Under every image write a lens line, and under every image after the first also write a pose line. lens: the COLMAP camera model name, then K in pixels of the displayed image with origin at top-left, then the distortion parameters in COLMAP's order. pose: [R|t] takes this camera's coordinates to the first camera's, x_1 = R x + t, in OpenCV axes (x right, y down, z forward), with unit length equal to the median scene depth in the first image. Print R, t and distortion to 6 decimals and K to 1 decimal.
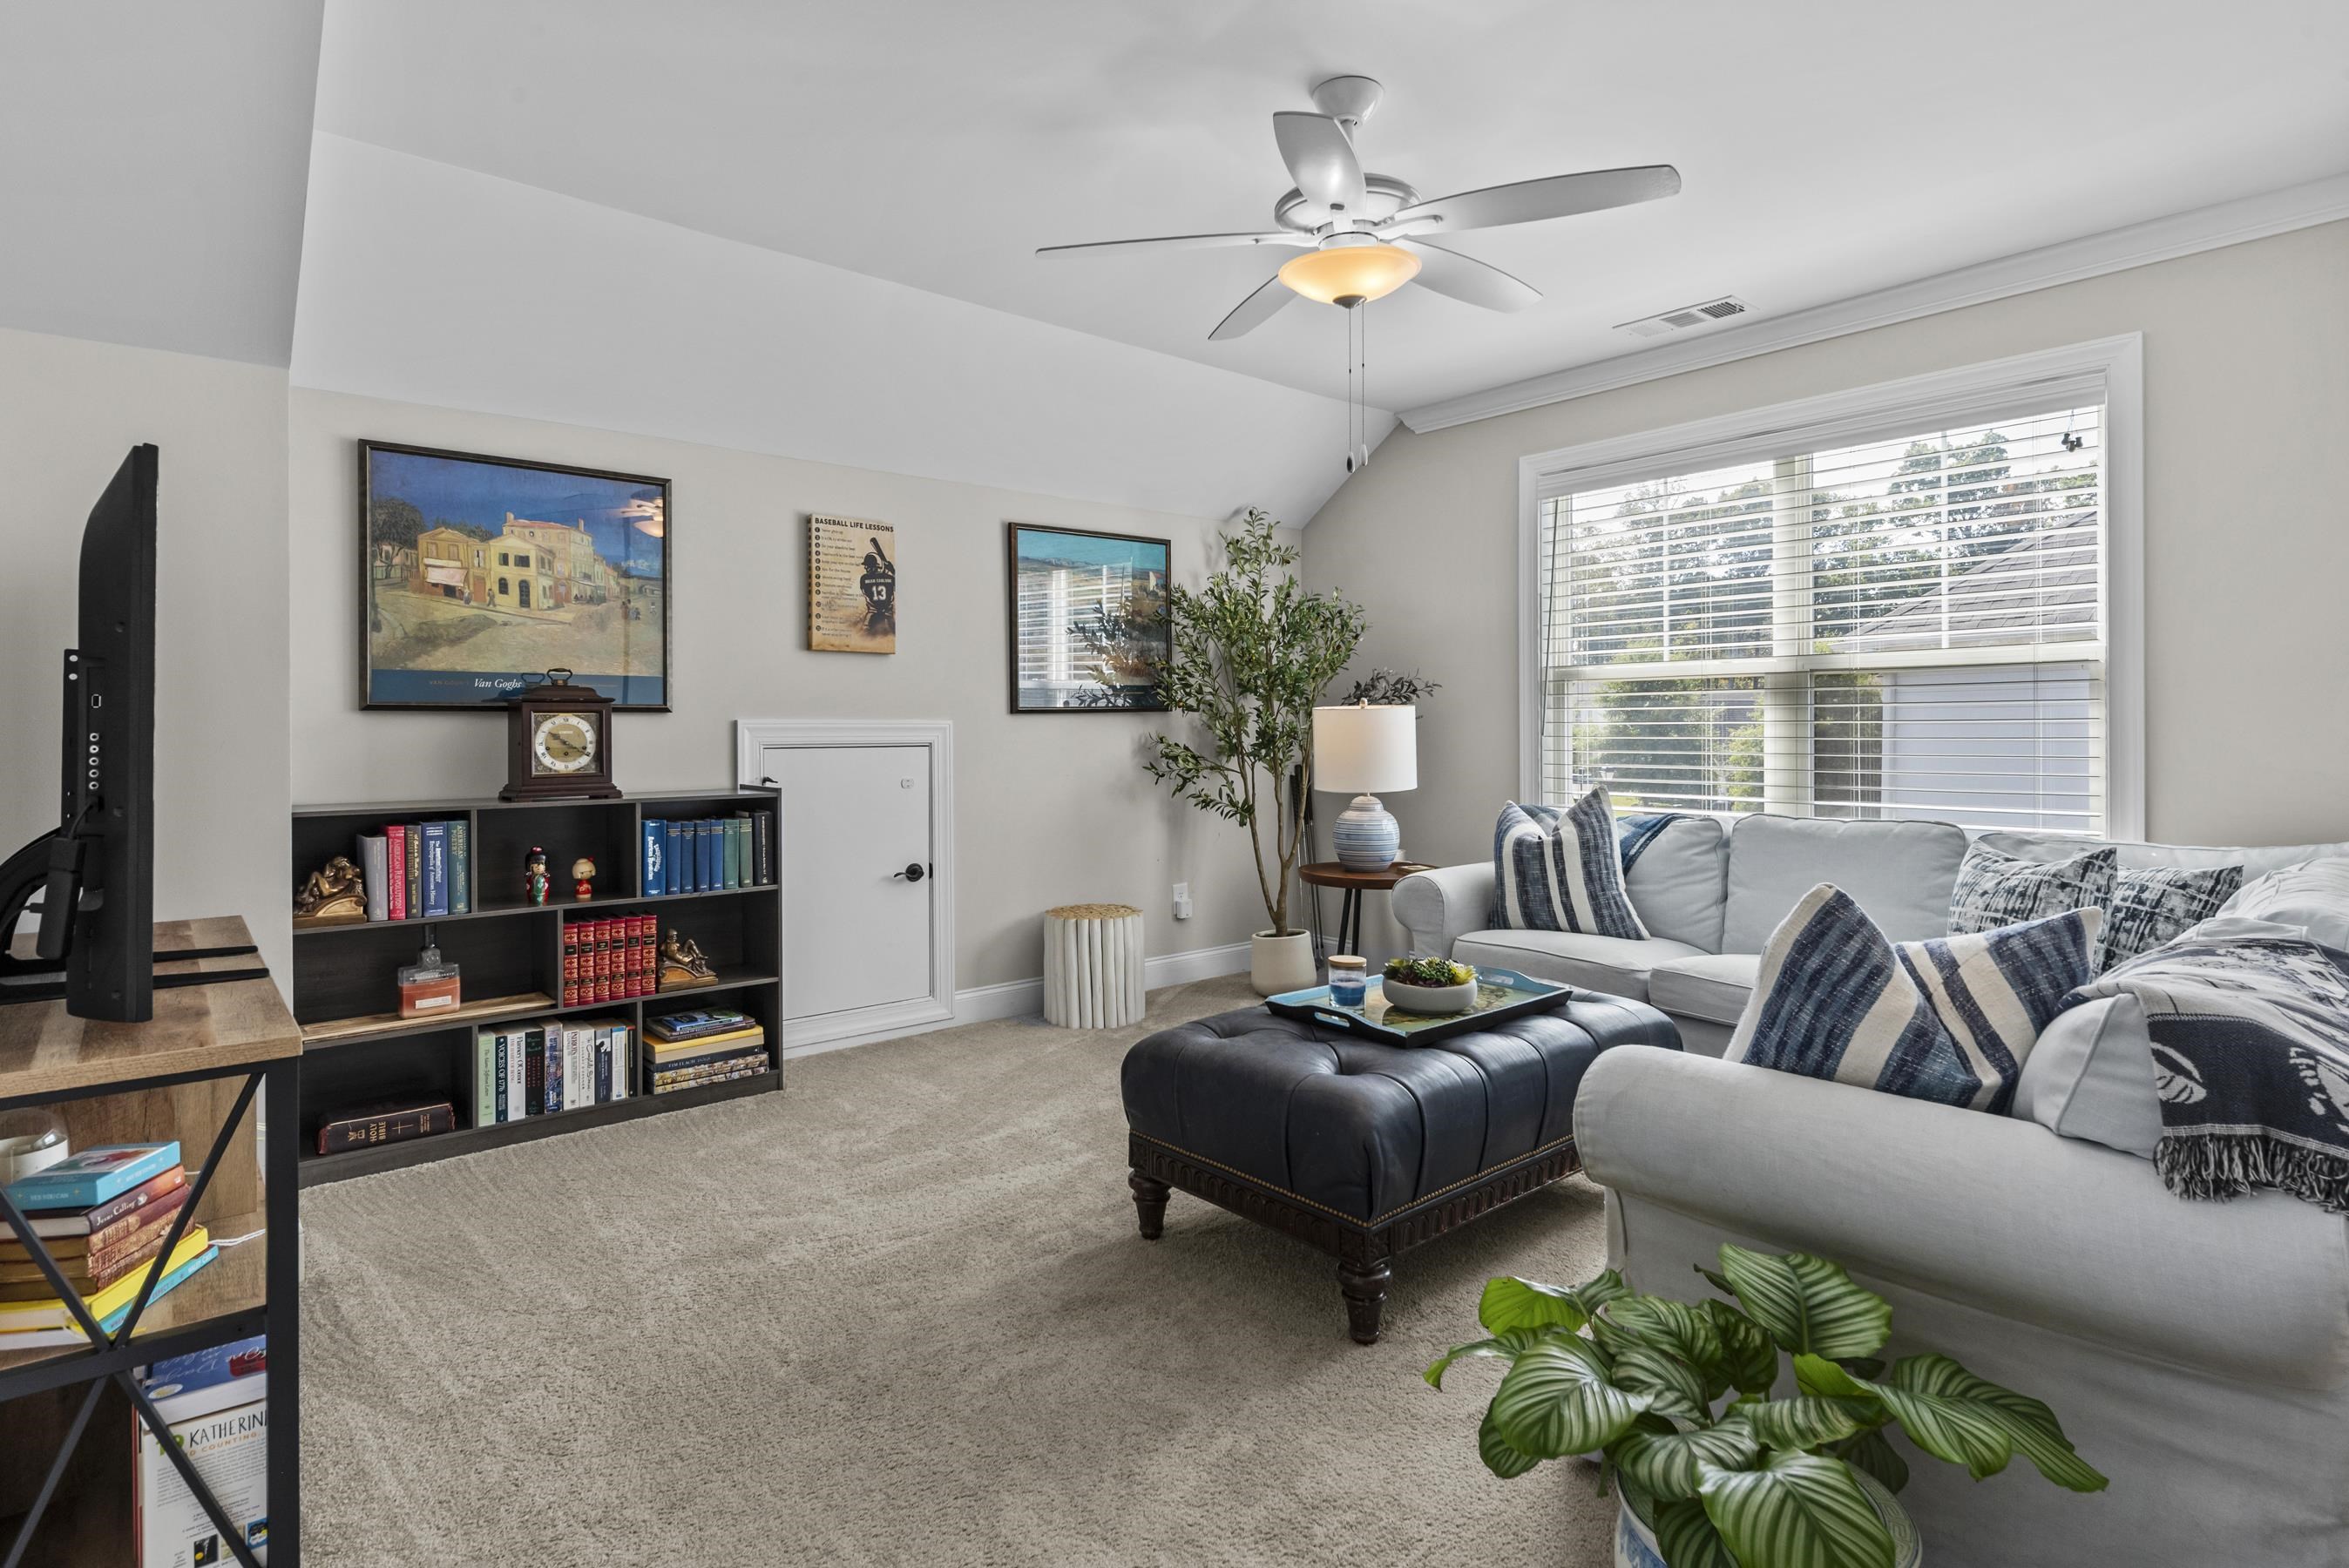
lens RADIAL K [[1211.0, 0, 1141.5], [0, 1211.0, 731.4], [0, 0, 1]] dist [-0.007490, -0.009712]
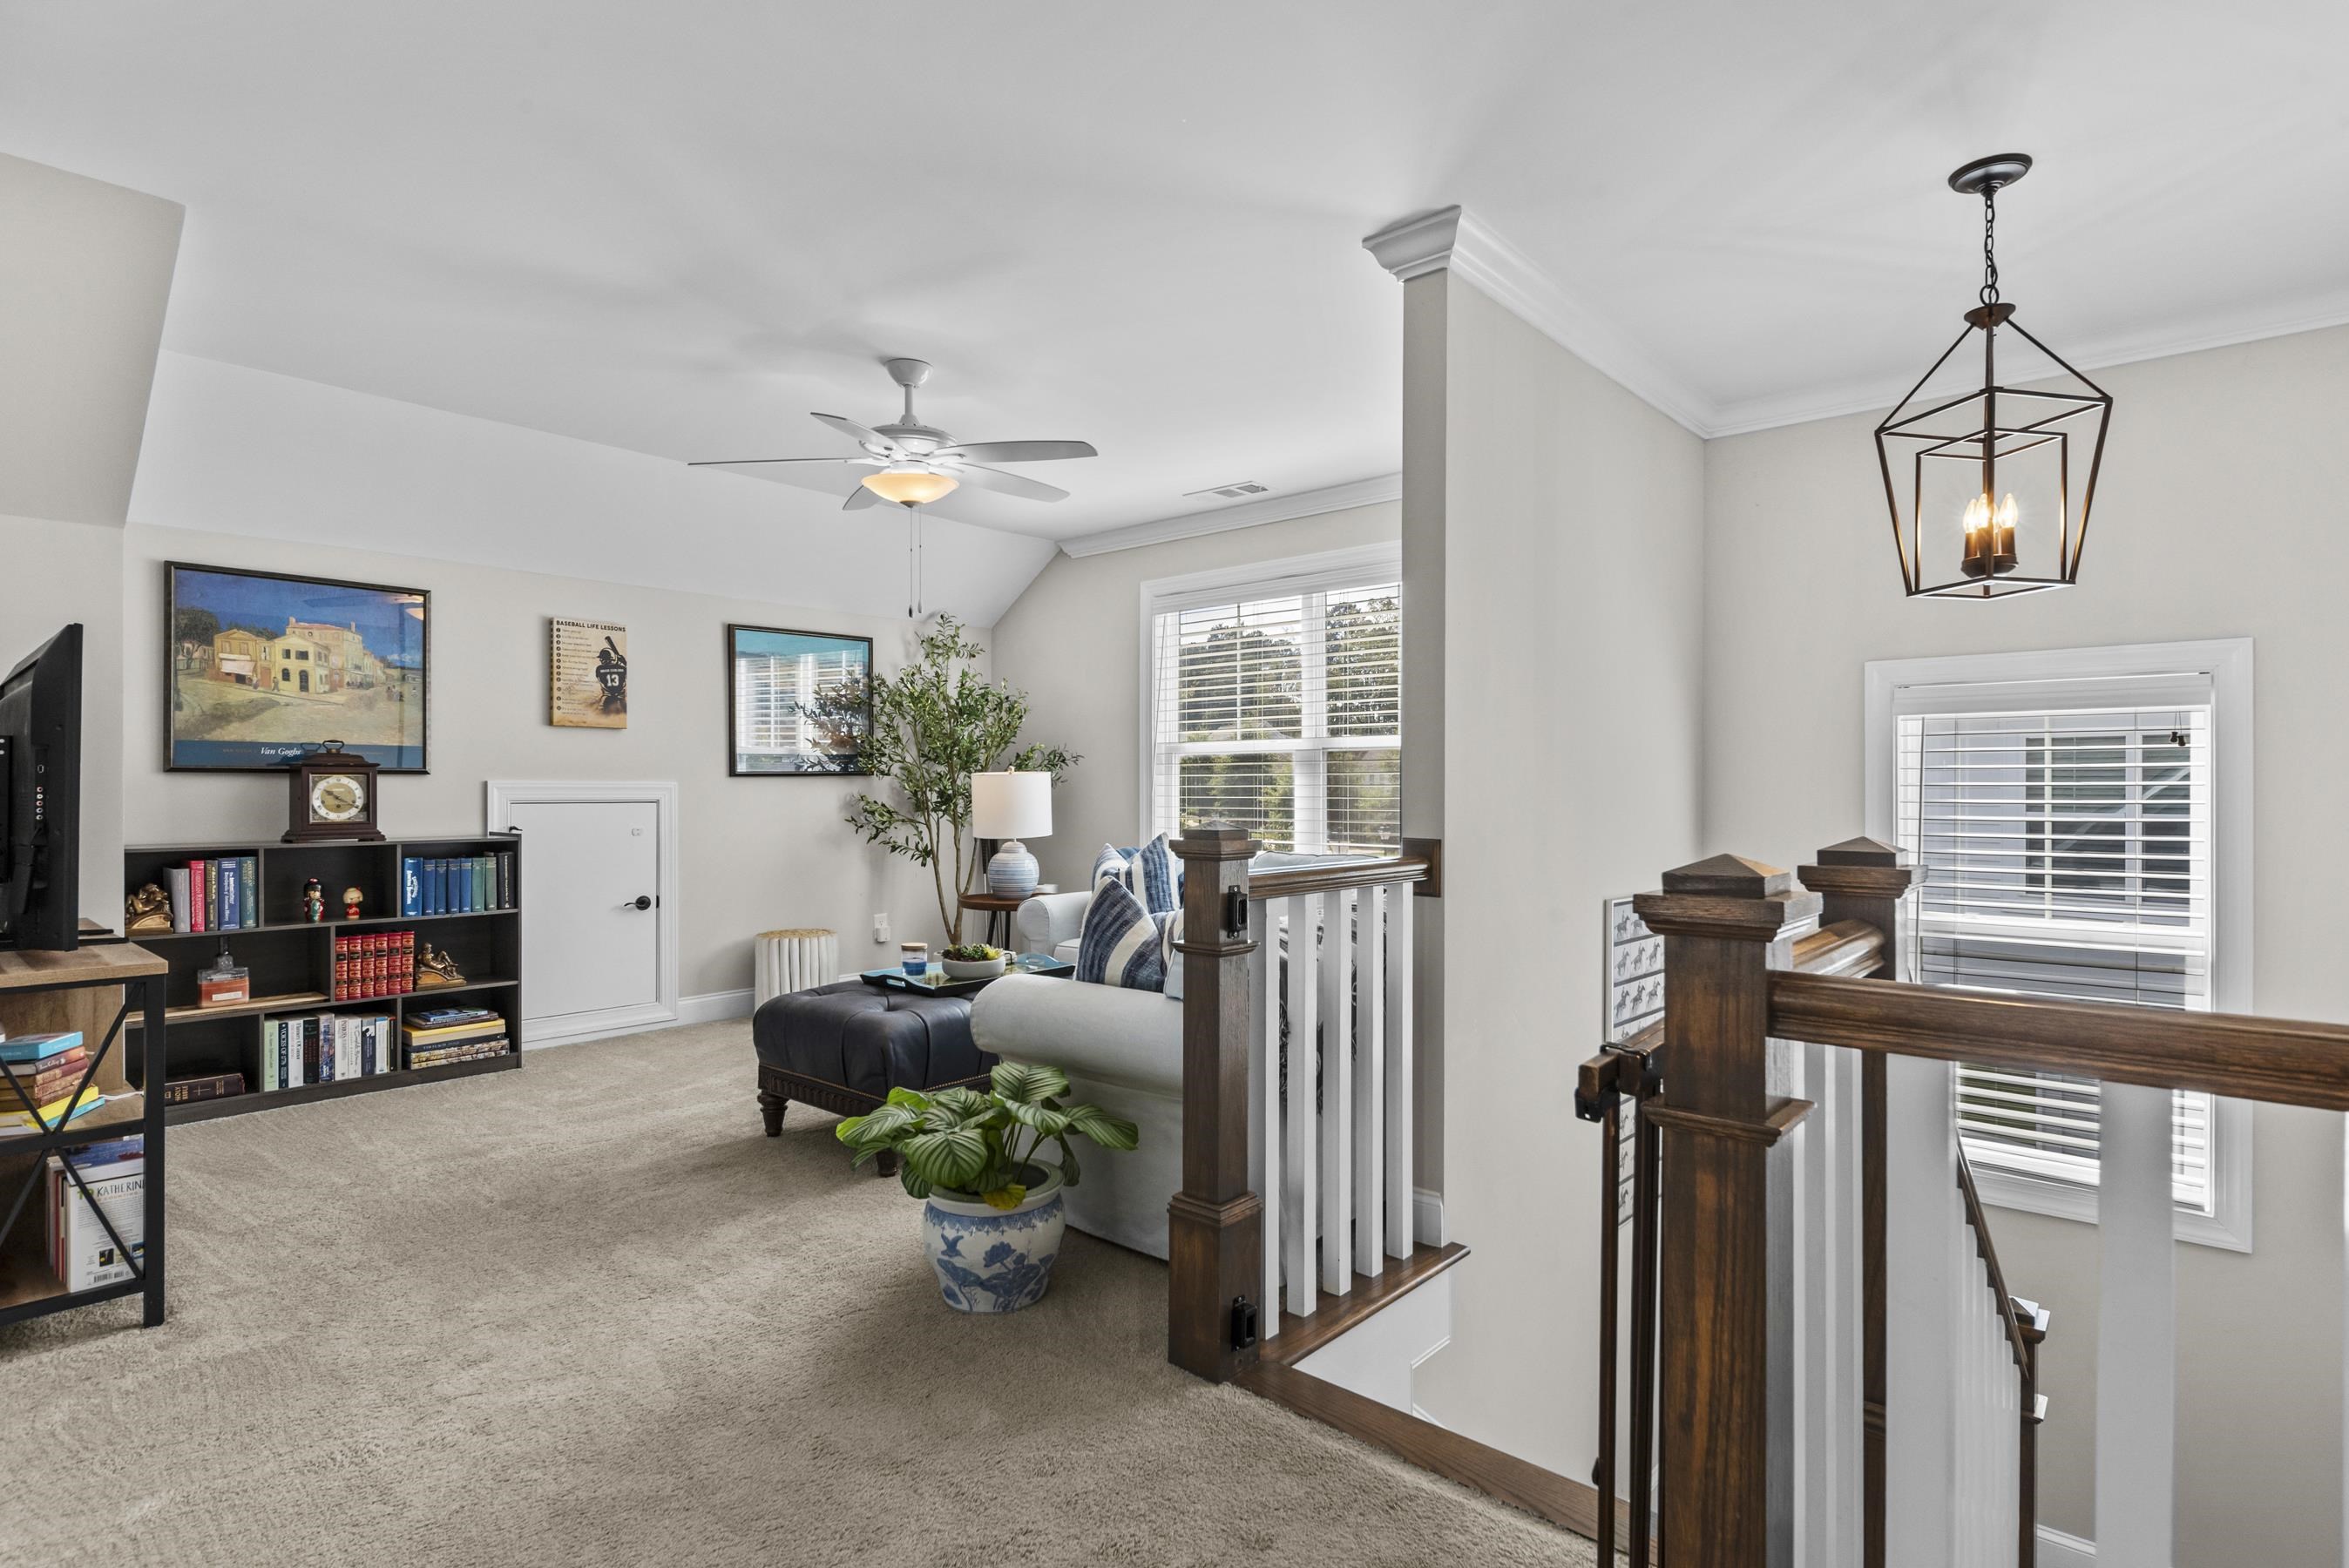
lens RADIAL K [[1211.0, 0, 1183.2], [0, 1211.0, 787.7], [0, 0, 1]] dist [-0.007490, -0.009712]
pose [[0.986574, 0.003536, 0.163275, 0.205288], [-0.002731, 0.999983, -0.005154, 0.002656], [-0.163290, 0.004639, 0.986567, -0.419275]]
